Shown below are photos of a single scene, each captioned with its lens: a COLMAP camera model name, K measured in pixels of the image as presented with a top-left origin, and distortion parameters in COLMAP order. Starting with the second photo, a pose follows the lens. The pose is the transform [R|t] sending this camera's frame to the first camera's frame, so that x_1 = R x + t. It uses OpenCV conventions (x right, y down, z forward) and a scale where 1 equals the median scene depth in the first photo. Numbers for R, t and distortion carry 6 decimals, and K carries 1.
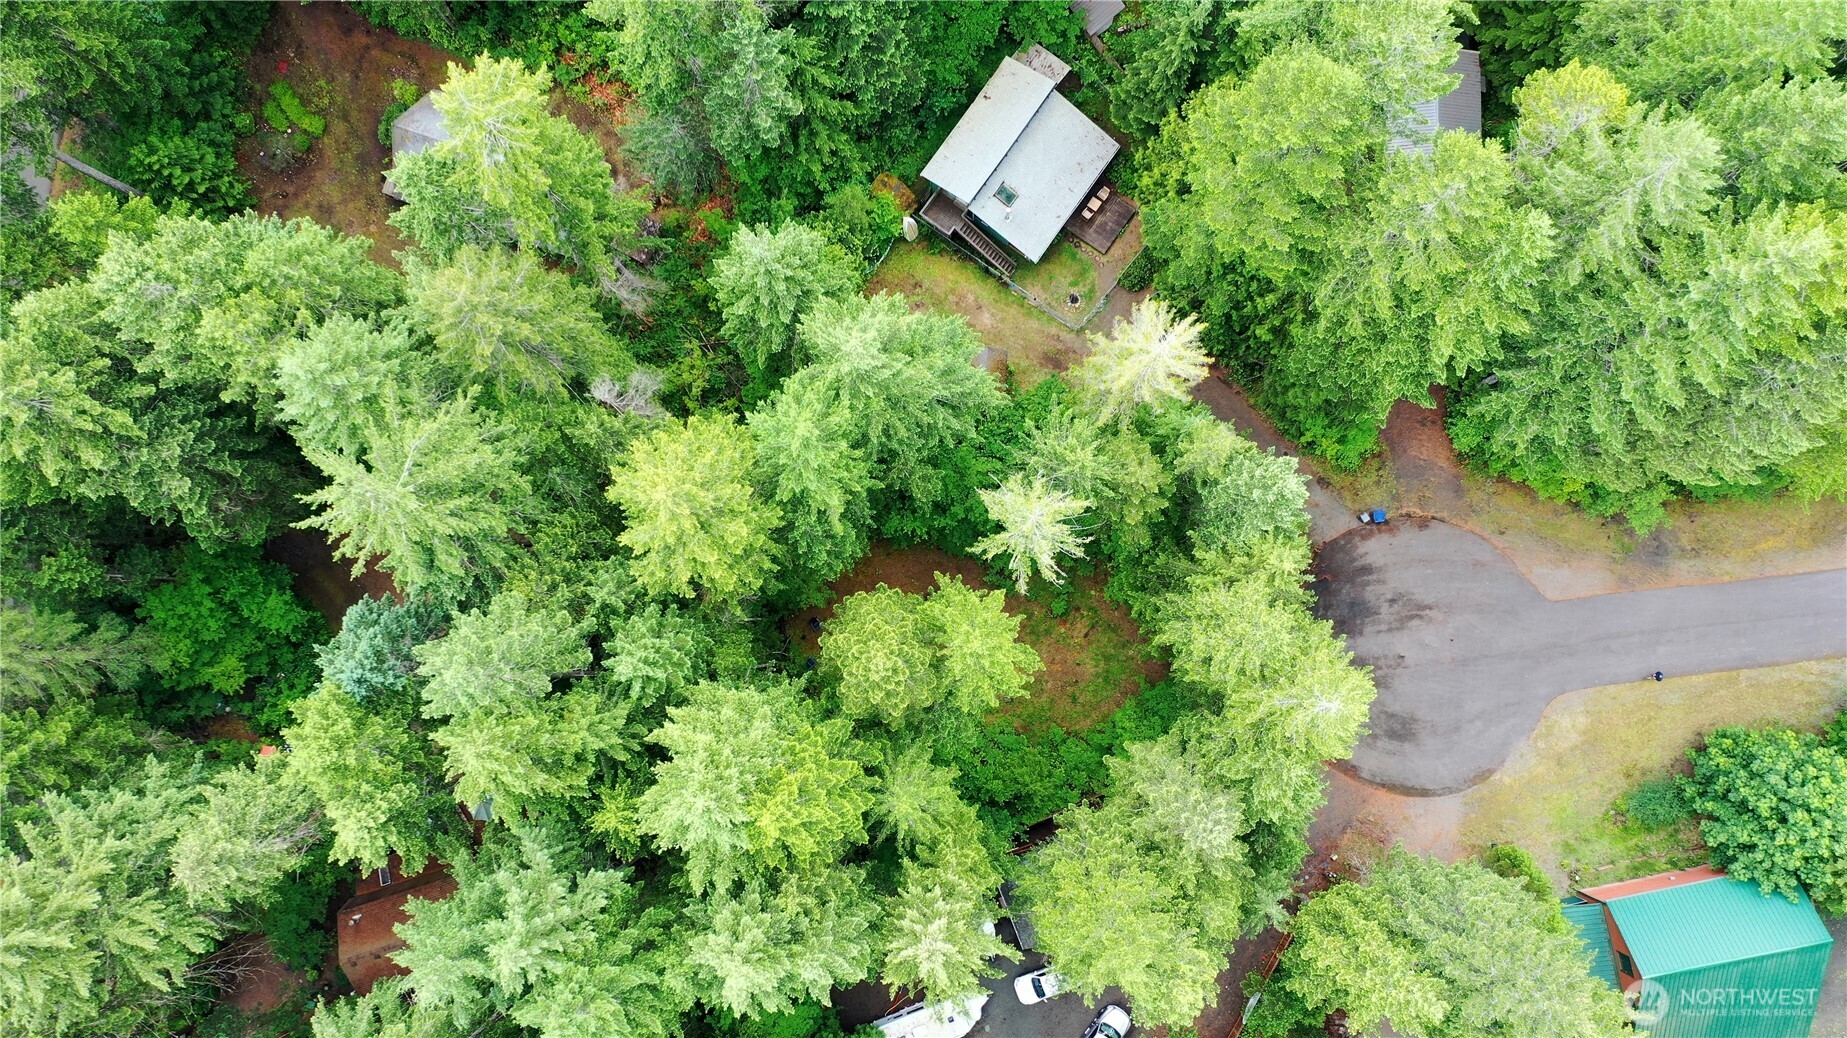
lens RADIAL K [[1443.8, 0, 921.9], [0, 1443.8, 522.0], [0, 0, 1]] dist [-0.005664, 0.011678]
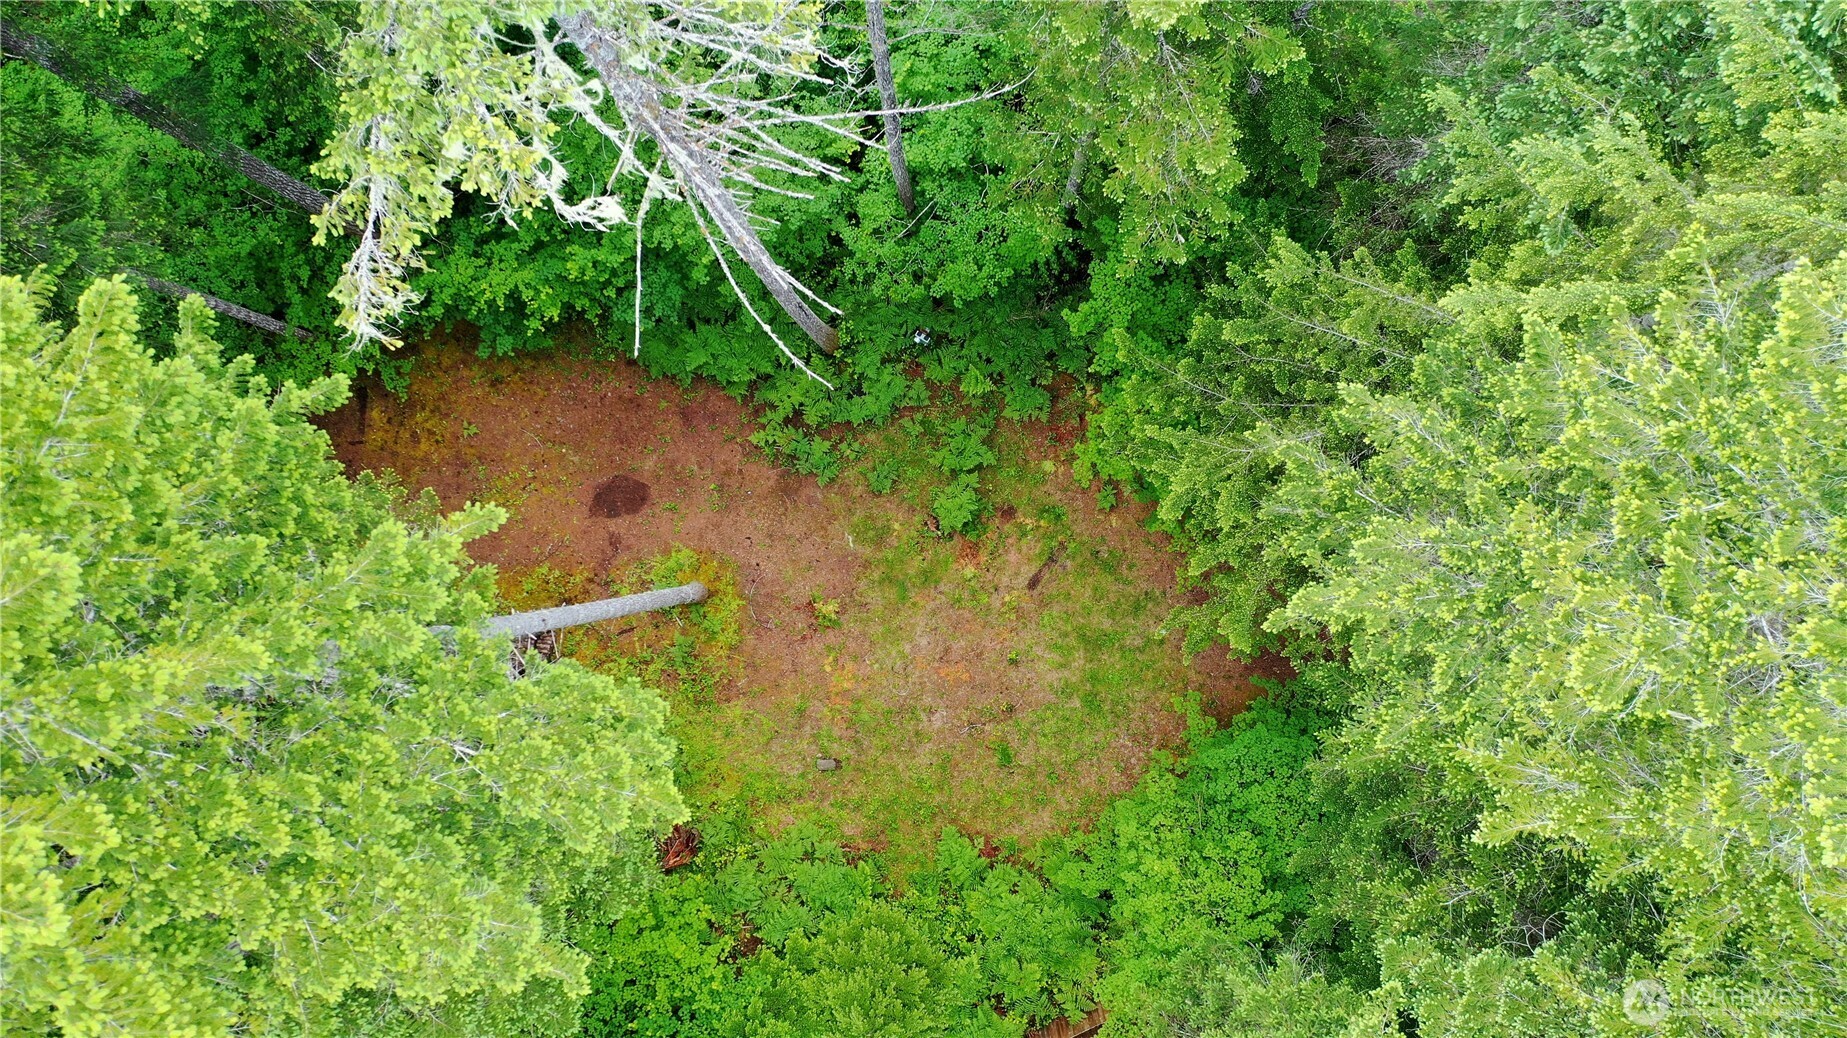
lens RADIAL K [[1443.8, 0, 925.4], [0, 1443.8, 516.9], [0, 0, 1]] dist [-0.005664, 0.011678]
pose [[0.999520, -0.030687, -0.004364, 0.089723], [0.030824, 0.998876, 0.035998, 0.048388], [0.003254, -0.036115, 0.999342, 0.643120]]
